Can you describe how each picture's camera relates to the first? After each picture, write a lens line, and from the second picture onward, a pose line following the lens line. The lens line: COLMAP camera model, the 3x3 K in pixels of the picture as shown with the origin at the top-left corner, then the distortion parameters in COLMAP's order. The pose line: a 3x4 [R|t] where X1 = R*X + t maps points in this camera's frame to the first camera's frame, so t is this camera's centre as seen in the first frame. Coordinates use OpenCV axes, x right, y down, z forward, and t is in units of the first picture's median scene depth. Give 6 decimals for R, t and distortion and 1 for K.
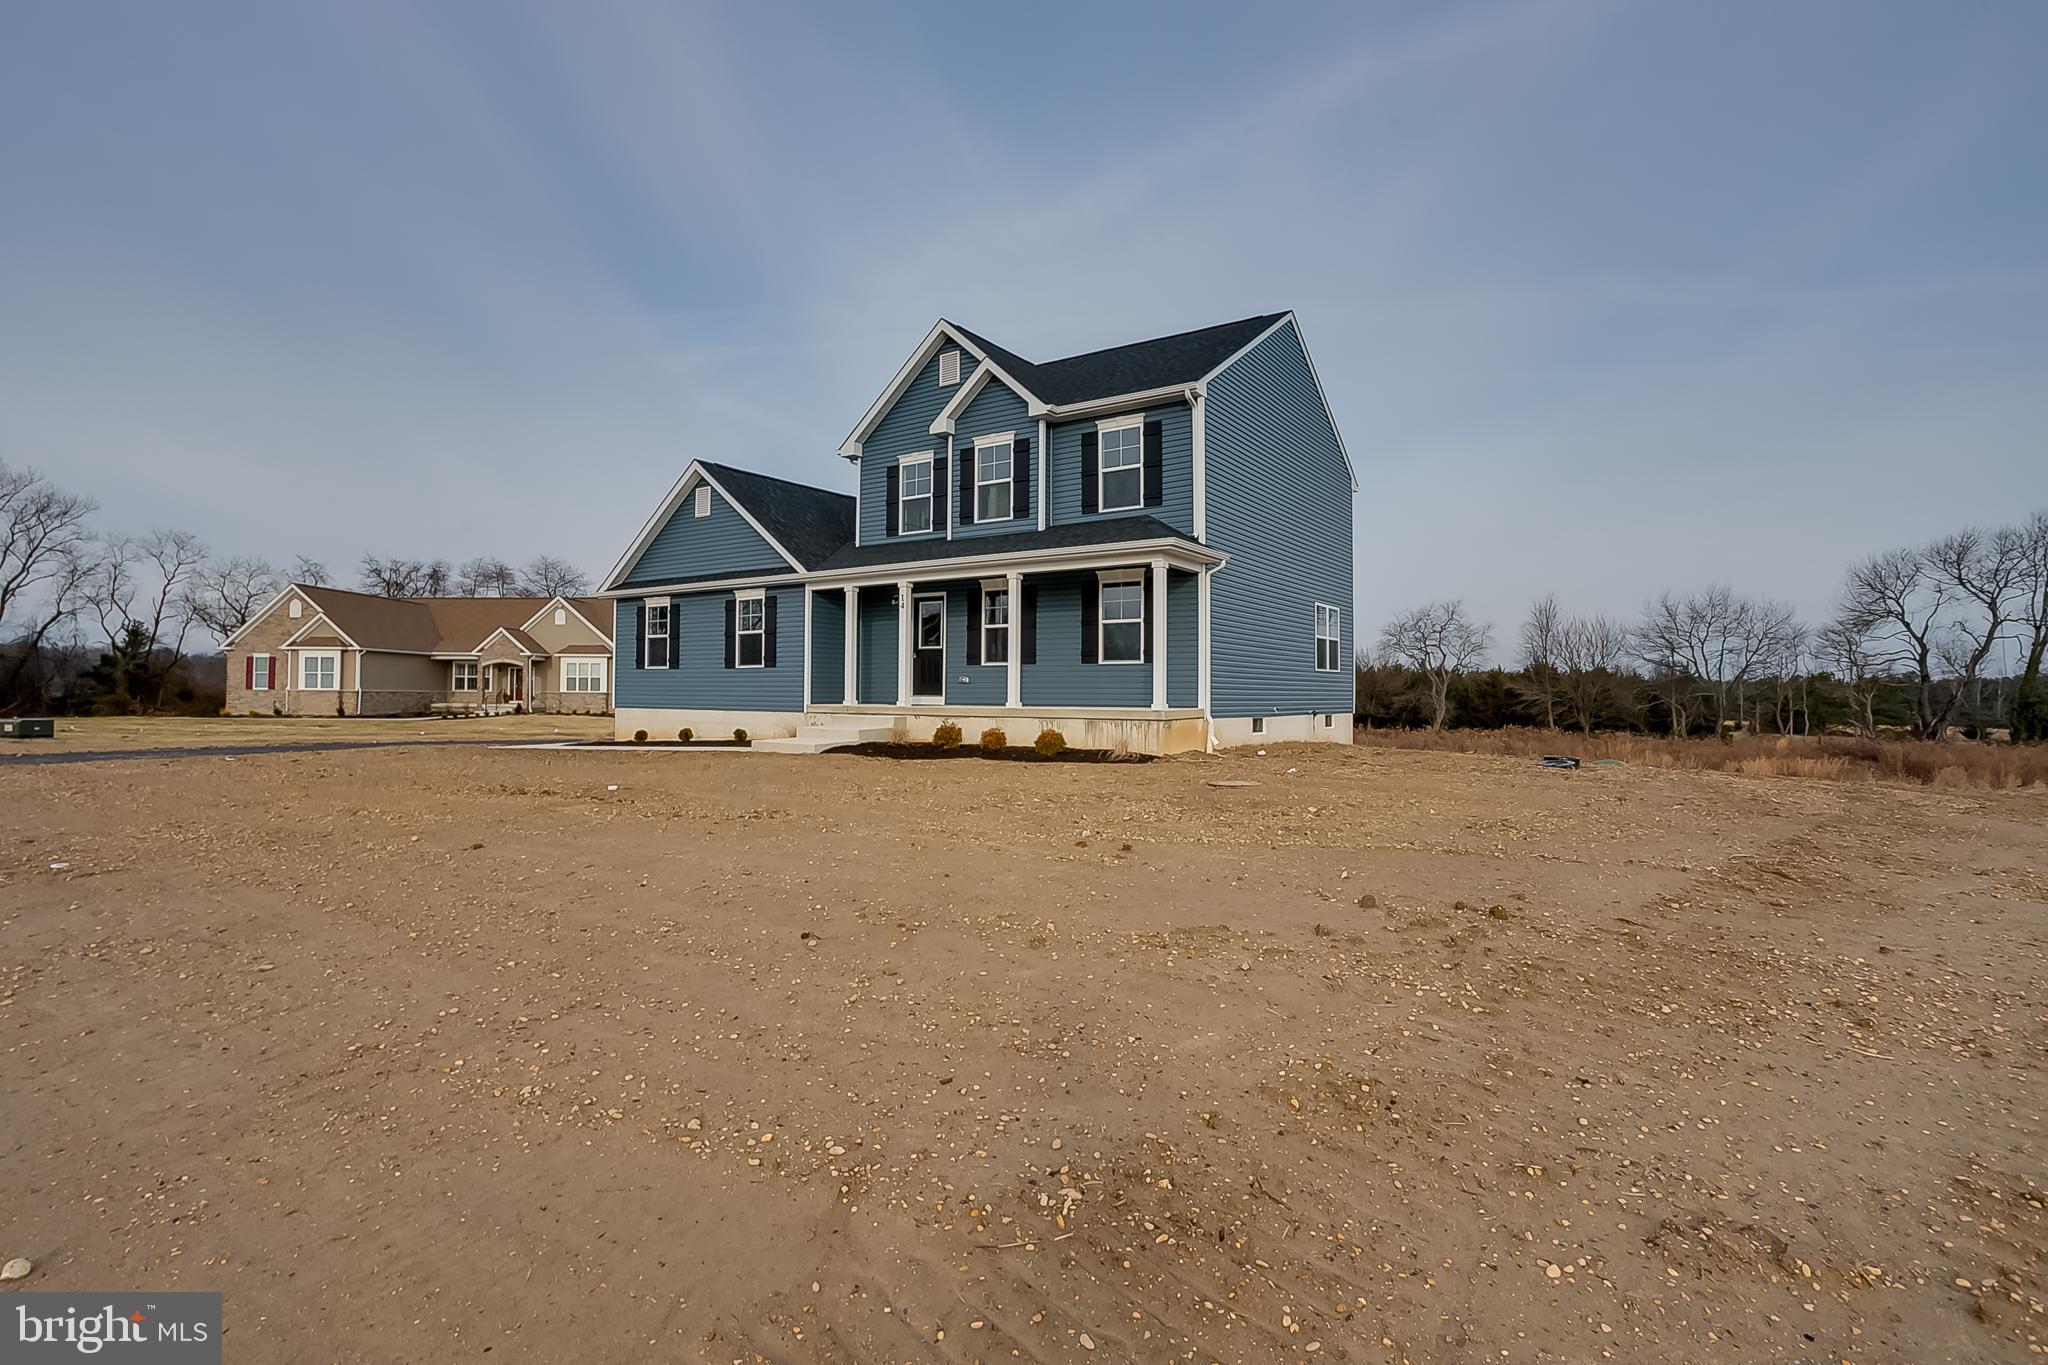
lens RADIAL K [[986.4, 0, 1018.0], [0, 986.4, 690.4], [0, 0, 1]] dist [-0.000431, 0.001152]
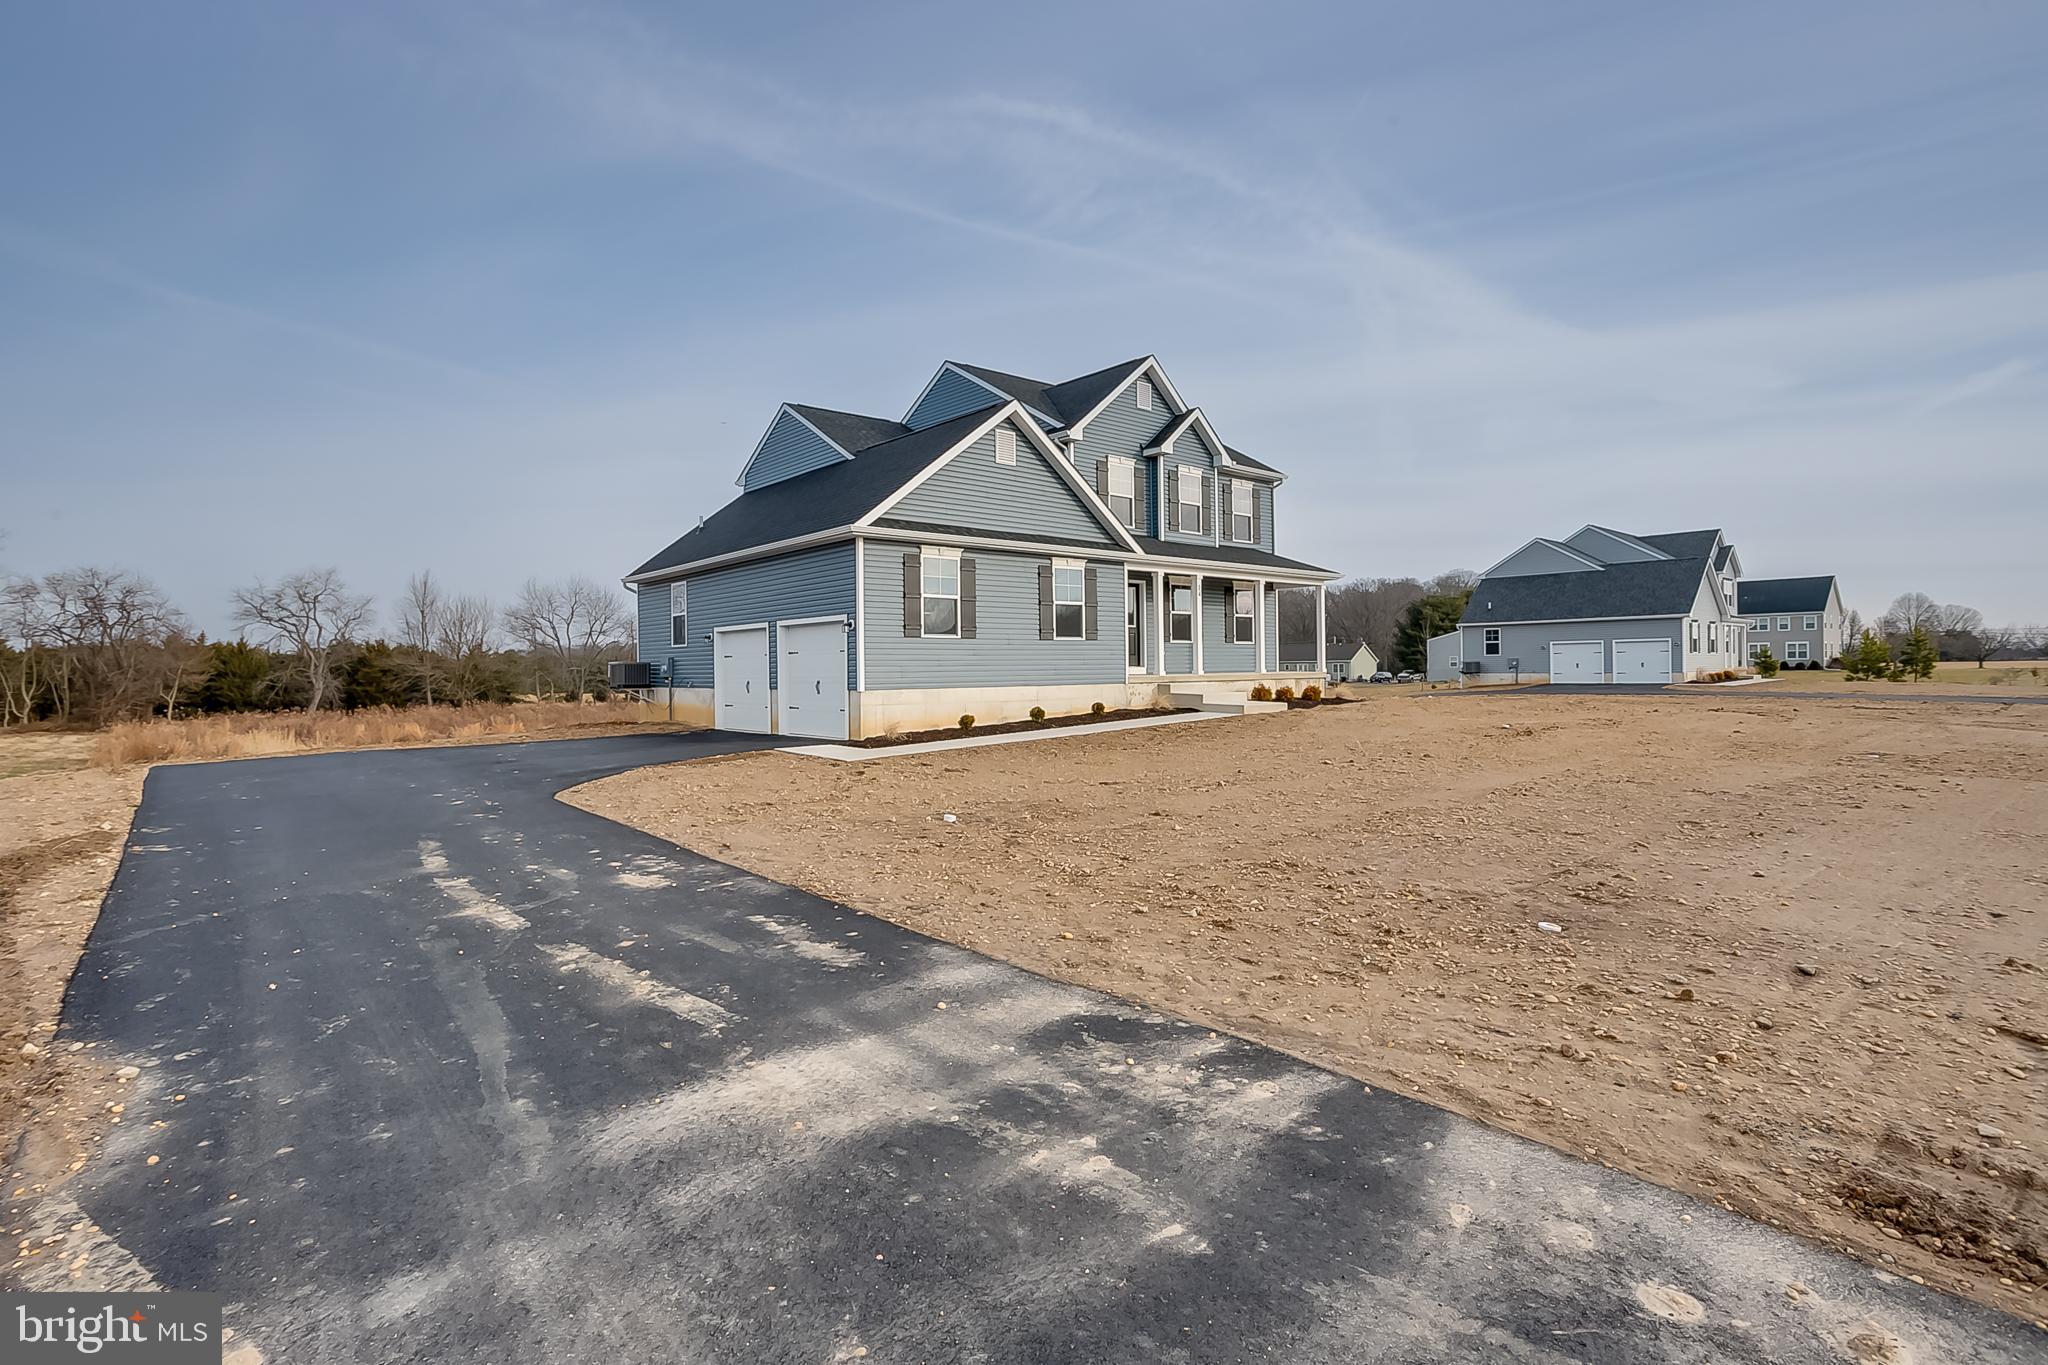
lens RADIAL K [[986.4, 0, 1014.1], [0, 986.4, 675.7], [0, 0, 1]] dist [-0.000431, 0.001152]
pose [[0.226522, -0.017333, 0.973852, -1.200008], [0.009779, 0.999832, 0.015521, -0.003312], [-0.973957, 0.006007, 0.226653, 0.819173]]
